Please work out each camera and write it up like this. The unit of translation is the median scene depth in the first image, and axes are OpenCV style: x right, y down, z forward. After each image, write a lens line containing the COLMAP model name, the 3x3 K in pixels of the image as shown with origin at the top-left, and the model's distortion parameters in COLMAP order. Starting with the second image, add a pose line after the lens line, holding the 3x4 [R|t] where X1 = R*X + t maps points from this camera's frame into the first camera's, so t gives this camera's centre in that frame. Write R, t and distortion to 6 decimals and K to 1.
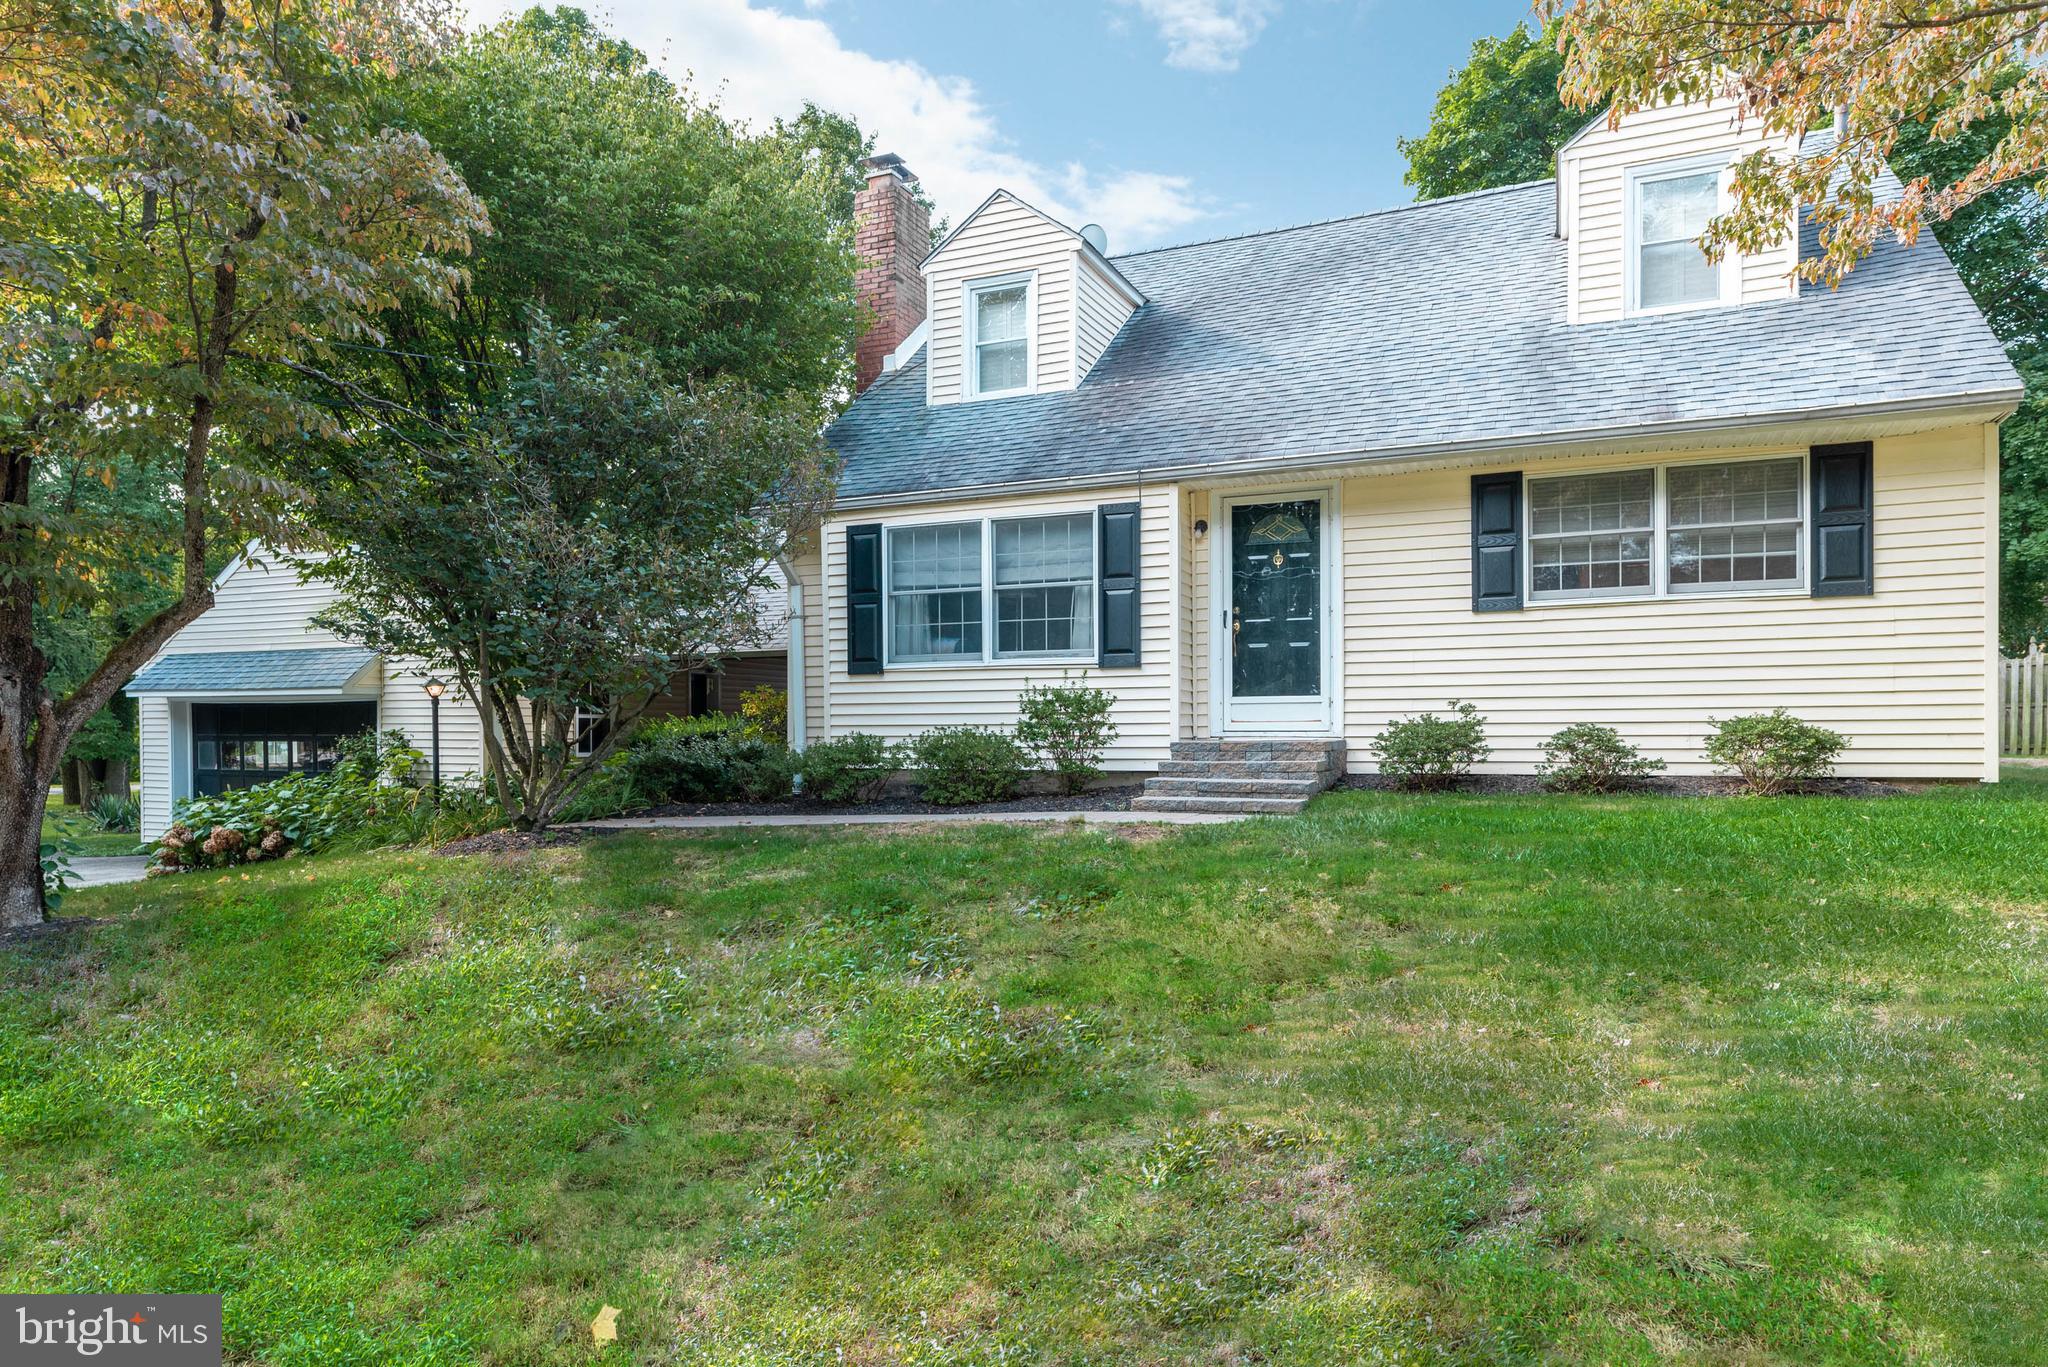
lens RADIAL K [[1200.9, 0, 1024.0], [0, 1200.9, 683.5], [0, 0, 1]] dist [-0.003578, -0.000143]
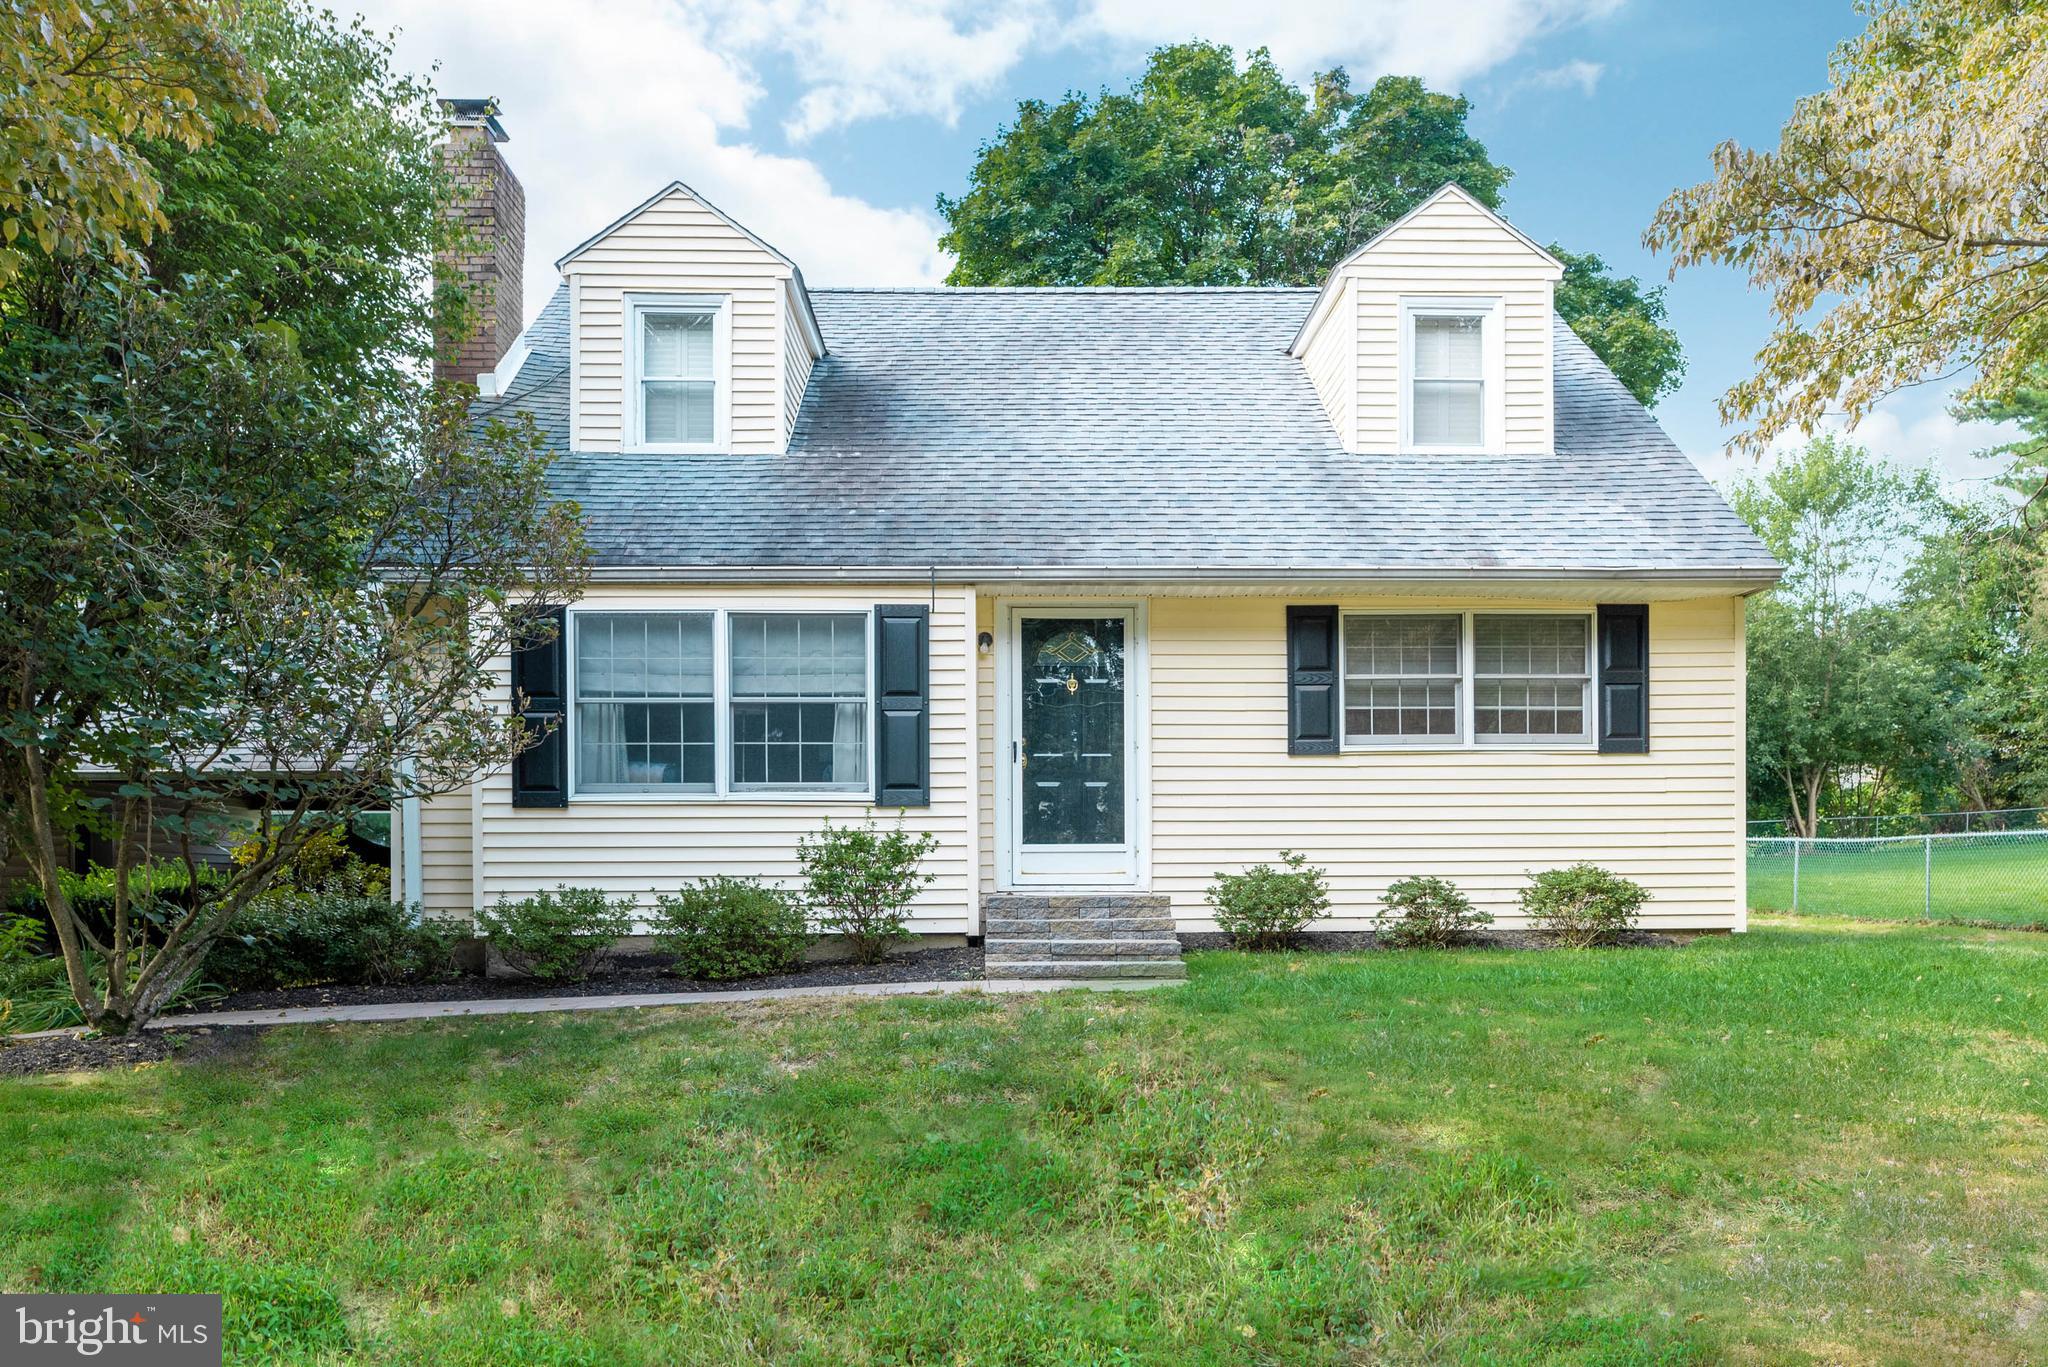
lens RADIAL K [[1492.2, 0, 1019.1], [0, 1492.2, 829.1], [0, 0, 1]] dist [-0.000009, -0.000002]
pose [[0.906638, 0.017222, 0.421558, -0.279830], [-0.015670, 0.999852, -0.007145, 0.008236], [-0.421618, -0.000128, 0.906773, 0.051684]]
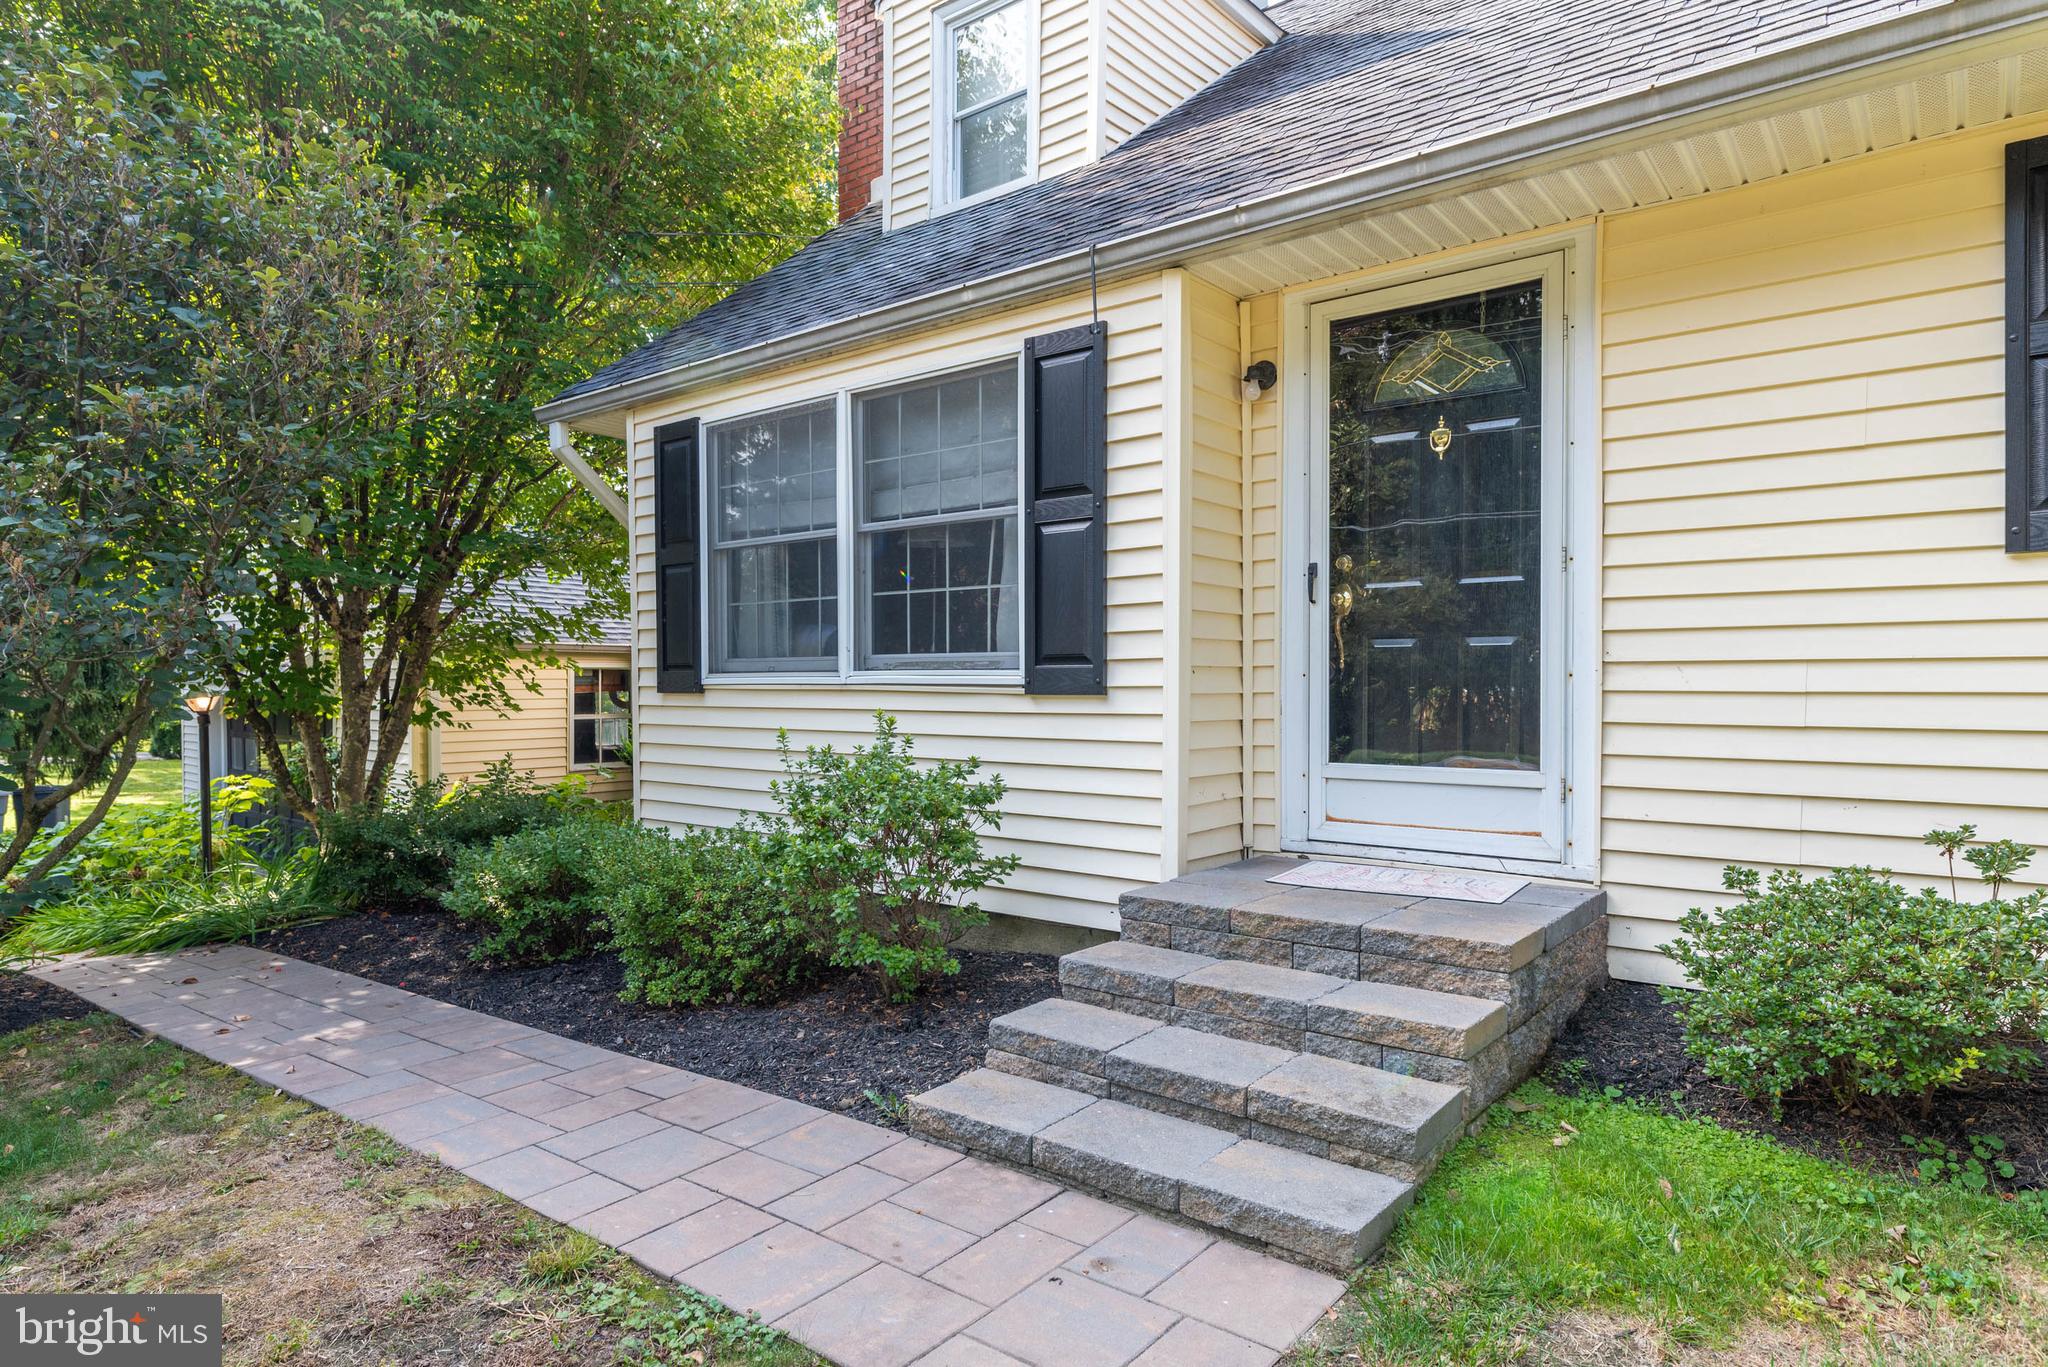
lens RADIAL K [[1156.5, 0, 1024.0], [0, 1156.5, 683.5], [0, 0, 1]] dist [-0.017264, -0.000347]
pose [[0.963540, 0.003968, -0.267534, 0.184757], [0.006050, 0.999311, 0.036611, -0.034413], [0.267495, -0.036895, 0.962853, 0.588799]]
